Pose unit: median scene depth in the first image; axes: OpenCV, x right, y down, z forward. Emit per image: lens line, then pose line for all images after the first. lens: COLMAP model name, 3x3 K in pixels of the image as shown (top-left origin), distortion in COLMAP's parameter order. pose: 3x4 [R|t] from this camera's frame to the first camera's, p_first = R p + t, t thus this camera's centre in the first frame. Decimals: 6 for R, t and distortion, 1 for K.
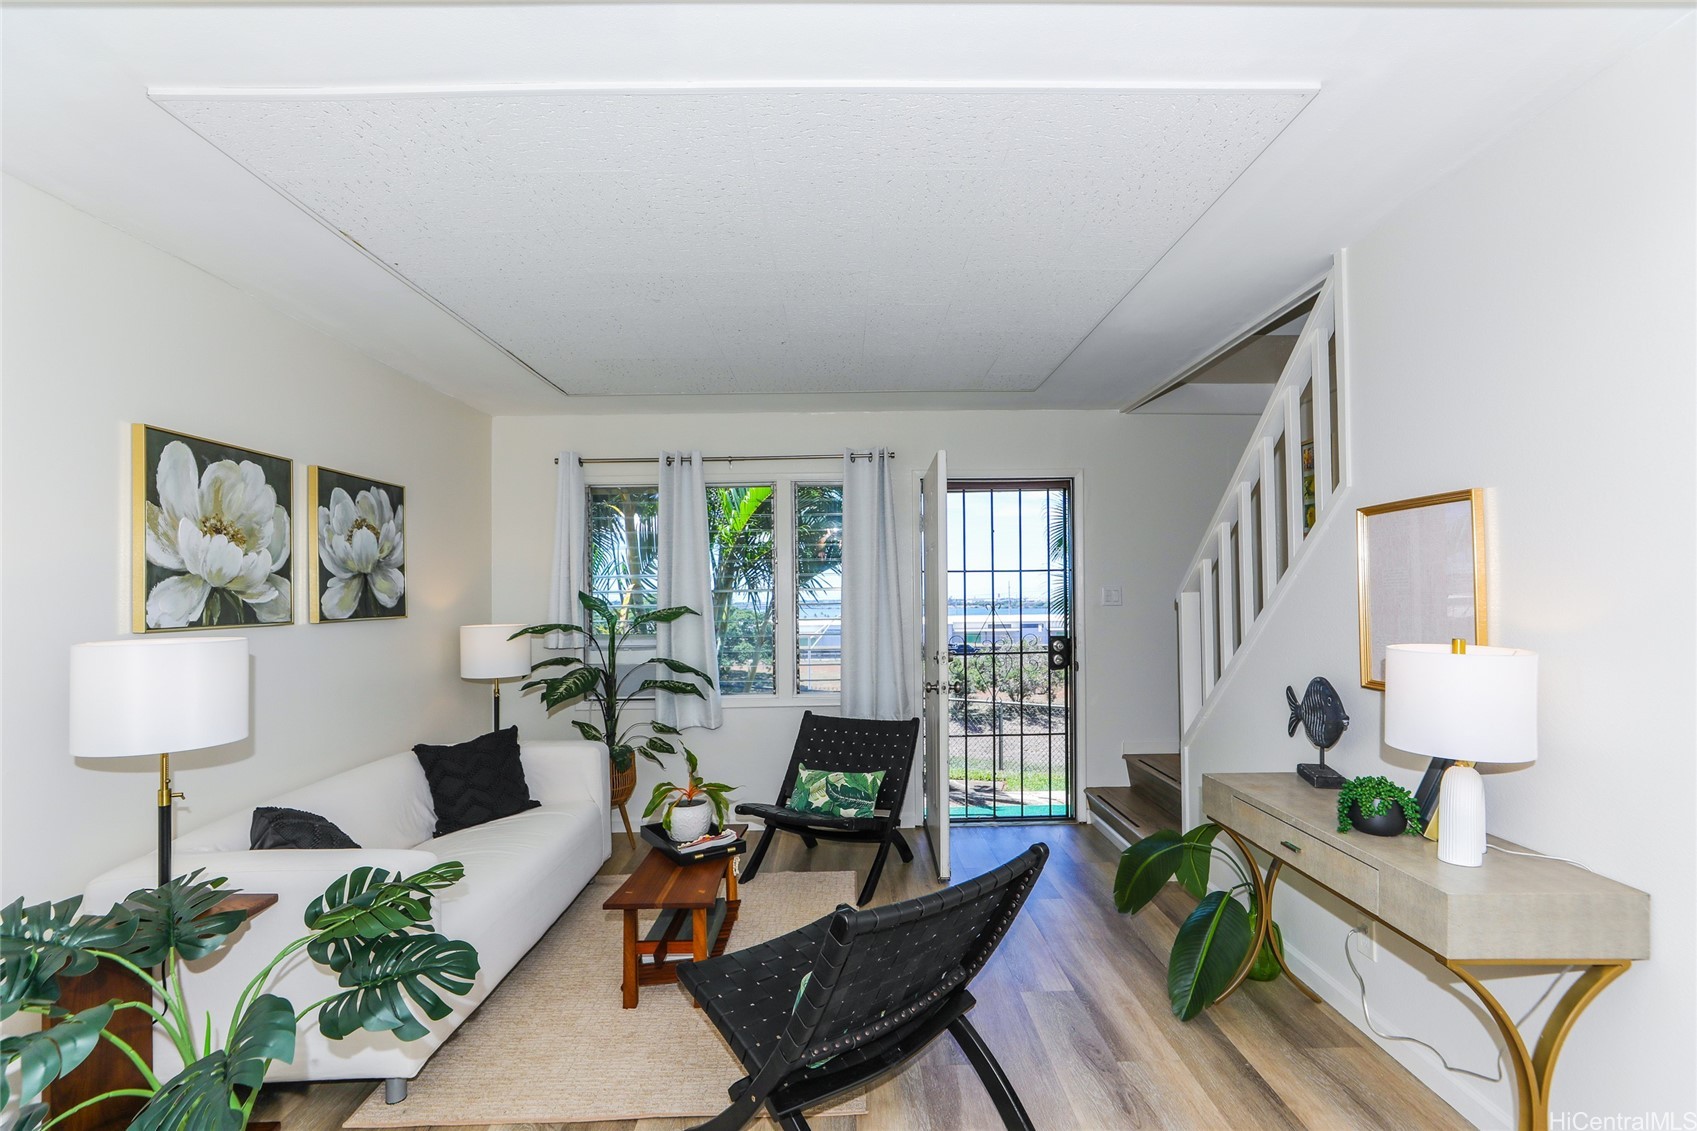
lens RADIAL K [[767.6, 0, 860.6], [0, 767.6, 594.1], [0, 0, 1]] dist [-0.003615, 0.000224]
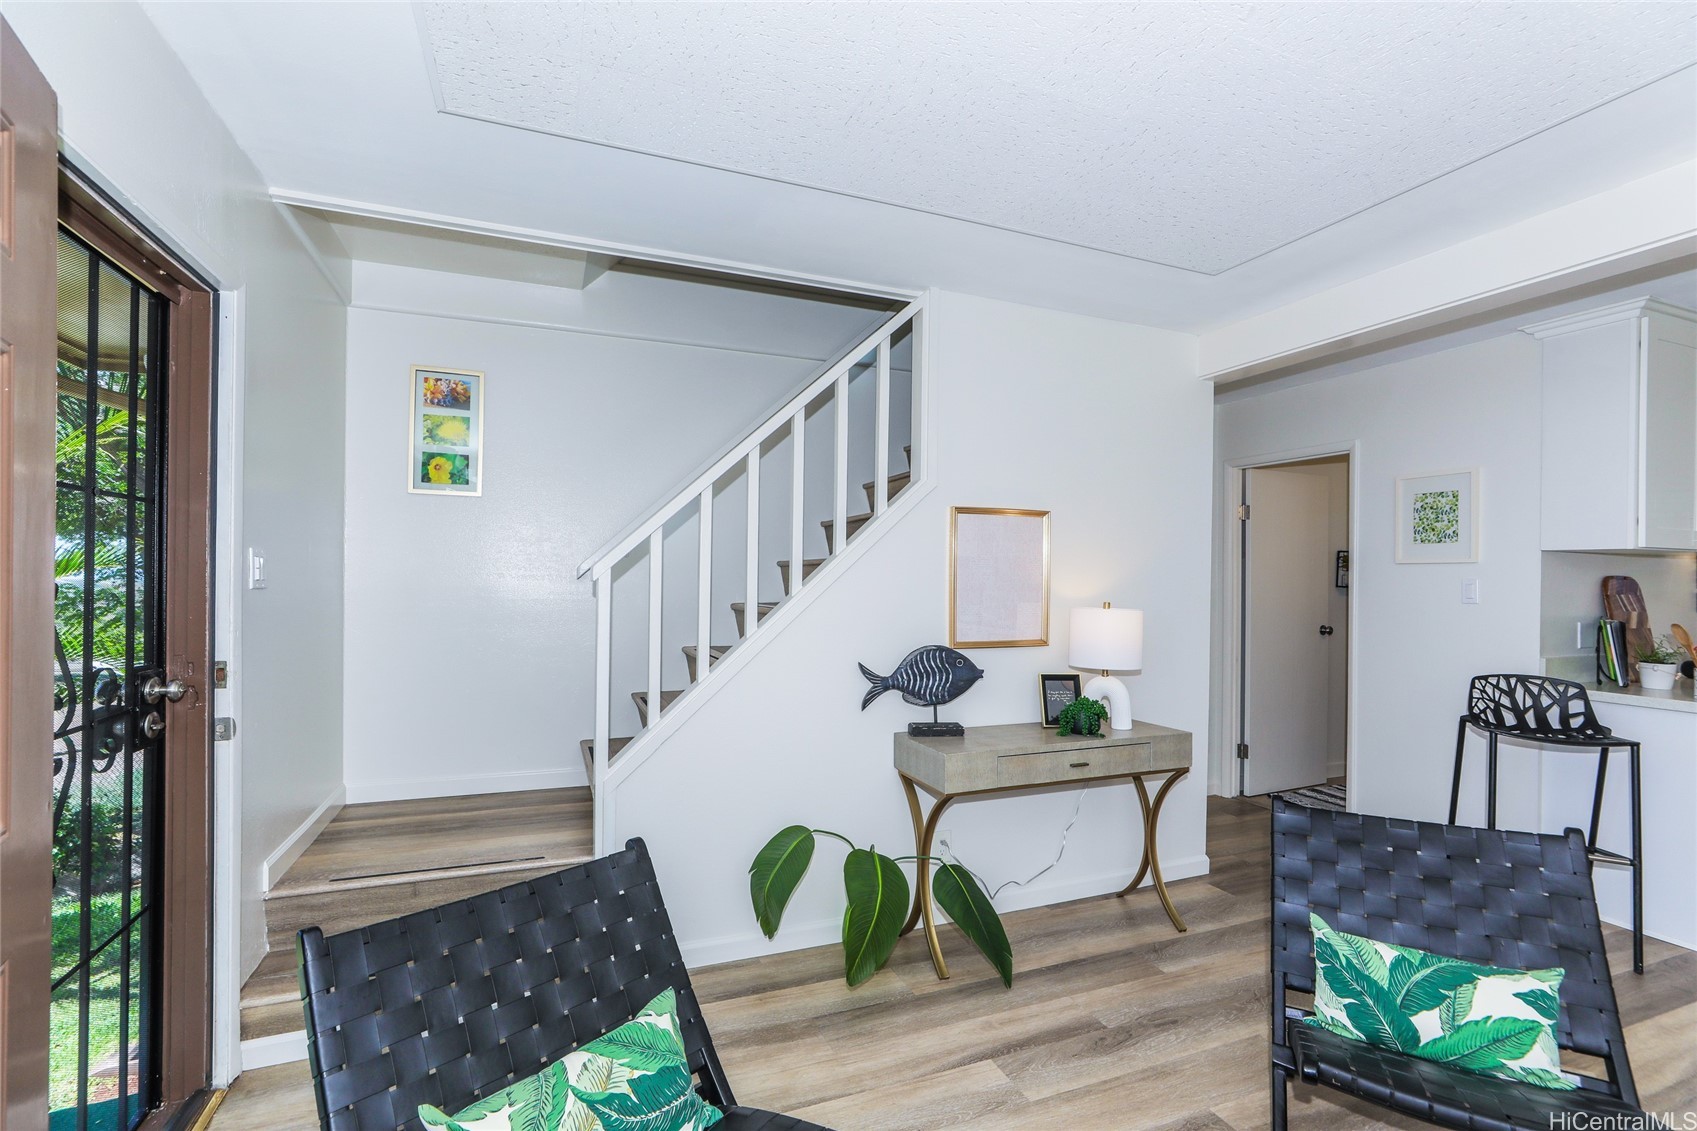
lens RADIAL K [[792.0, 0, 848.5], [0, 792.0, 565.5], [0, 0, 1]] dist [-0.021435, 0.000157]
pose [[-0.357335, 0.024842, 0.933646, -0.436164], [-0.008361, 0.999521, -0.029795, 0.015535], [-0.933939, -0.018453, -0.356956, 1.357612]]
